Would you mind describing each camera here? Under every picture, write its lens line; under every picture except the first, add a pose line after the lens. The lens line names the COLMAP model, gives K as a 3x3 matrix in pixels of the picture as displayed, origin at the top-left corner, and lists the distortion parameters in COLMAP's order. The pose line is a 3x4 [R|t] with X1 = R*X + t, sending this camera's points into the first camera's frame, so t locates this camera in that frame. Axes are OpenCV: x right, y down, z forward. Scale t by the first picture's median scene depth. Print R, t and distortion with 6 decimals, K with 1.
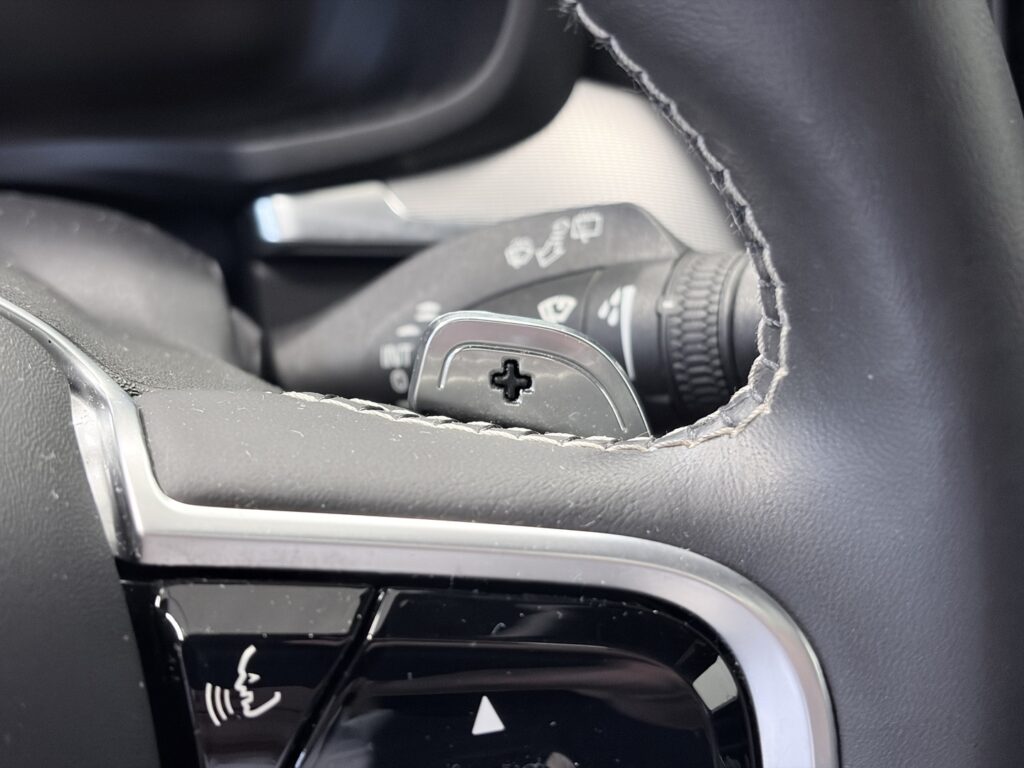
lens RADIAL K [[1718.5, 0, 514.1], [0, 1718.5, 380.3], [0, 0, 1]] dist [0.074939, 0.000000]
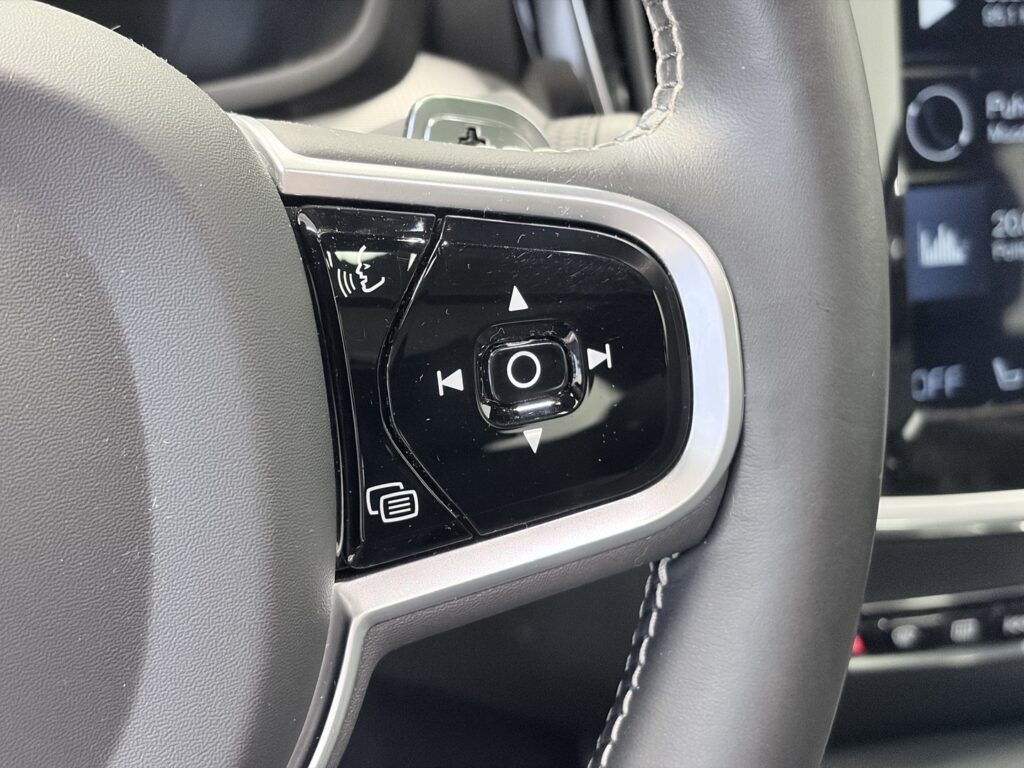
lens RADIAL K [[1718.5, 0, 509.3], [0, 1718.5, 387.5], [0, 0, 1]] dist [0.074939, 0.000000]
pose [[0.974695, -0.051665, 0.217485, -0.339312], [0.083319, 0.986782, -0.138995, 0.464048], [-0.207429, 0.153598, 0.966116, -0.397374]]
